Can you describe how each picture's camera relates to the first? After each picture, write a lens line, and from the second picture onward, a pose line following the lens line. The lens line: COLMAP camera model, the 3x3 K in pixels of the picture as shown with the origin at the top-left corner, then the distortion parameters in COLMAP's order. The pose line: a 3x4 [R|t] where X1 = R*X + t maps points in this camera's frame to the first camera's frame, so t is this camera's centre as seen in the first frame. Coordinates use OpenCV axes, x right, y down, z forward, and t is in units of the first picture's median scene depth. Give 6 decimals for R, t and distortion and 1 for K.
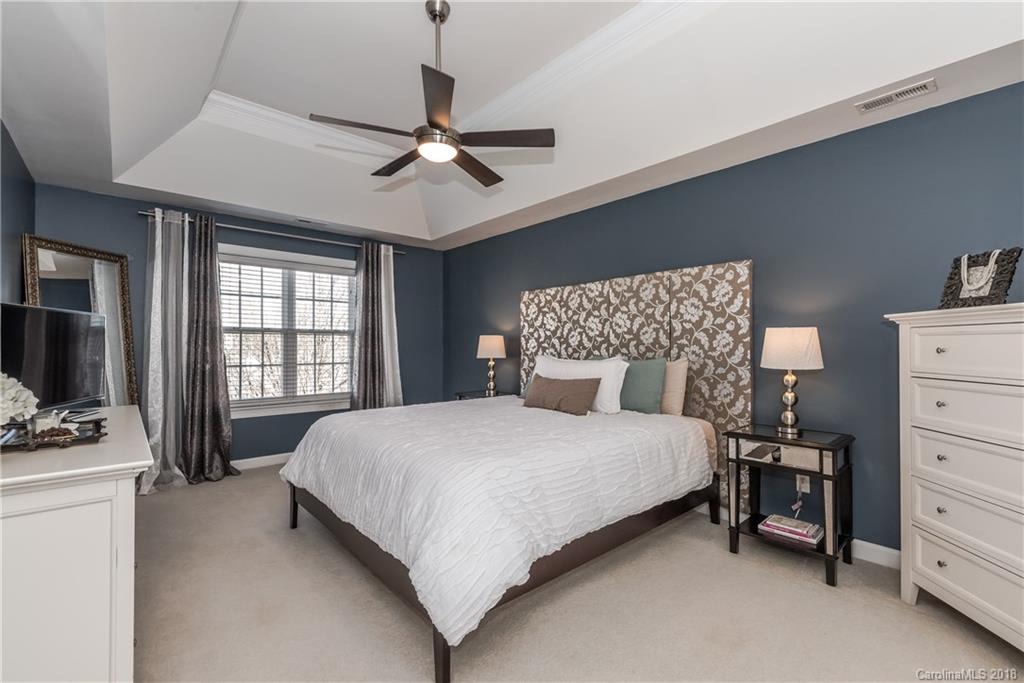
lens RADIAL K [[443.7, 0, 511.6], [0, 443.7, 337.6], [0, 0, 1]] dist [0.001542, -0.000689]
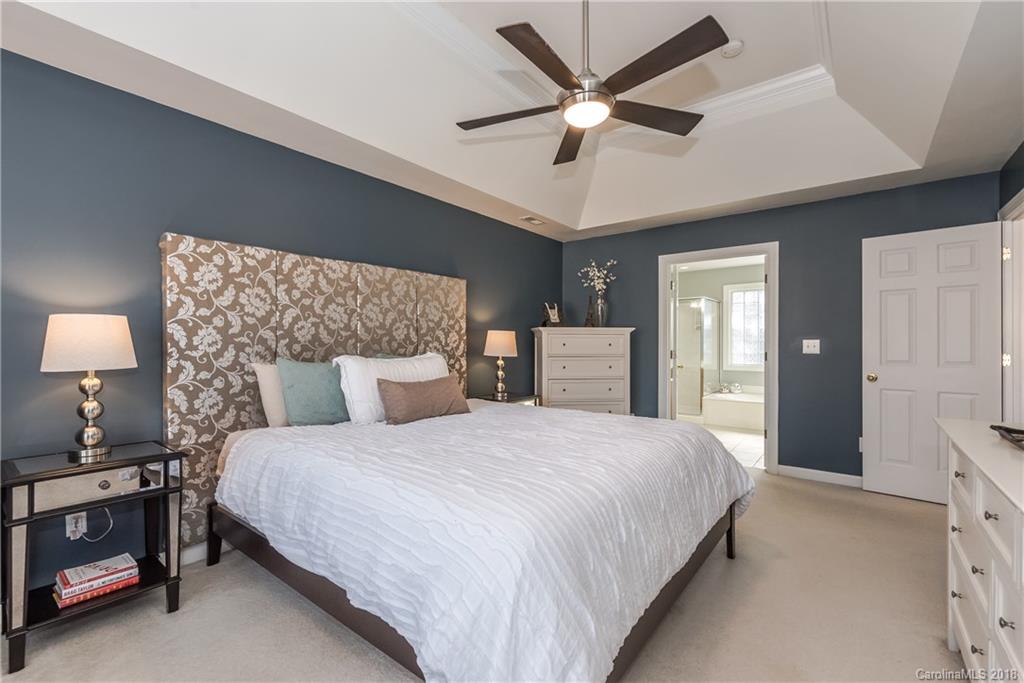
lens RADIAL K [[443.7, 0, 506.0], [0, 443.7, 350.5], [0, 0, 1]] dist [0.001542, -0.000689]
pose [[-0.176946, -0.003829, 0.984213, -0.602137], [-0.008216, 0.999963, 0.002413, 0.028368], [-0.984186, -0.007659, -0.176971, 0.793932]]
